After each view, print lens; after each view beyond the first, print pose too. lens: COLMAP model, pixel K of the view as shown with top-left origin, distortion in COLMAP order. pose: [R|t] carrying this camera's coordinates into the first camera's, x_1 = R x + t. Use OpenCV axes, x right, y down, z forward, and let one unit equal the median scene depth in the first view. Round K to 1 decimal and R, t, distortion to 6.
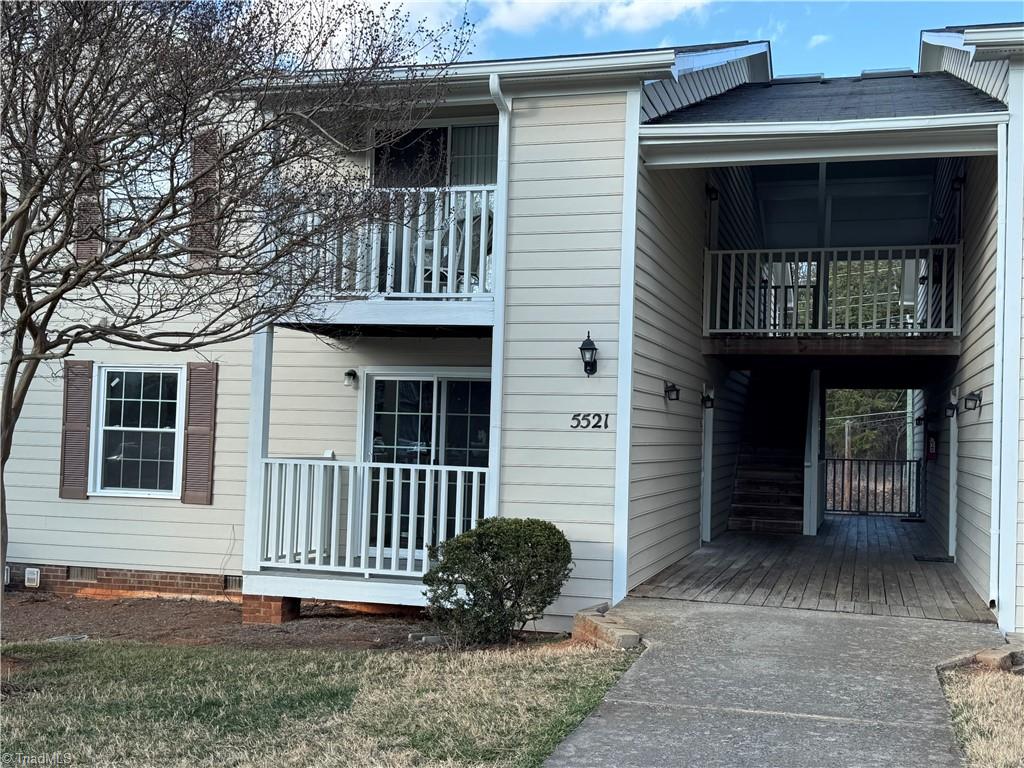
lens RADIAL K [[1172.3, 0, 512.0], [0, 1172.3, 384.0], [0, 0, 1]] dist [0.193408, -0.413385]
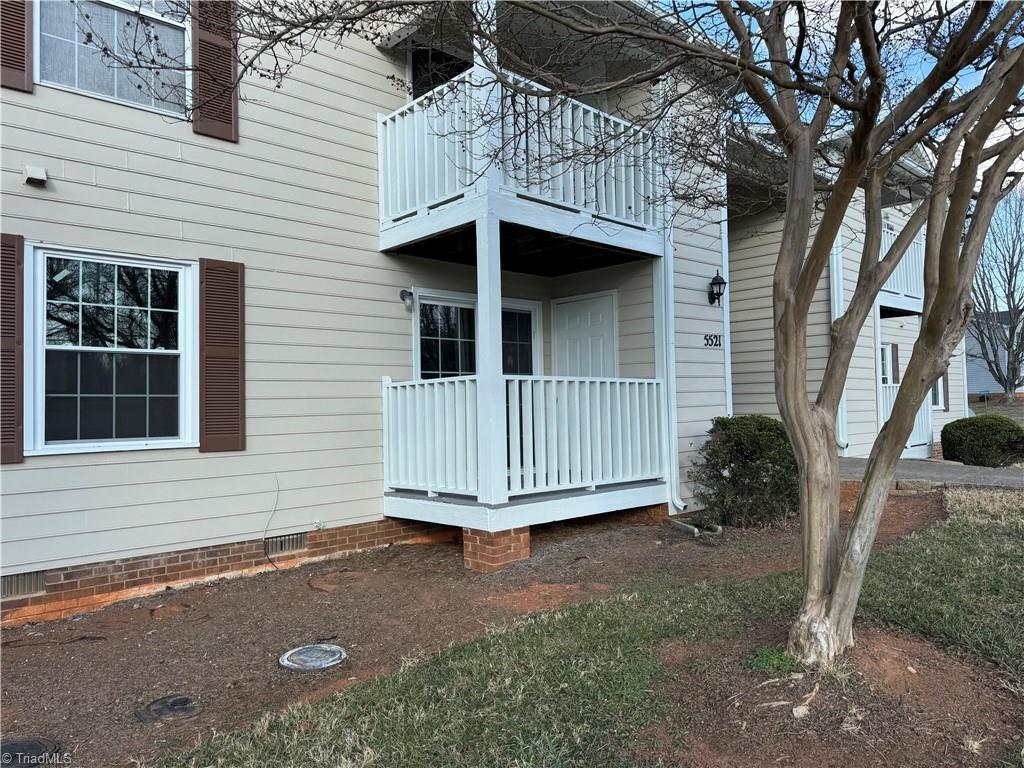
lens RADIAL K [[728.5, 0, 512.0], [0, 728.5, 384.0], [0, 0, 1]] dist [-0.001006, -0.005222]
pose [[0.497845, -0.006604, 0.867241, -0.563934], [0.004695, 0.999977, 0.004920, 0.057111], [-0.867253, 0.001622, 0.497864, 0.610827]]
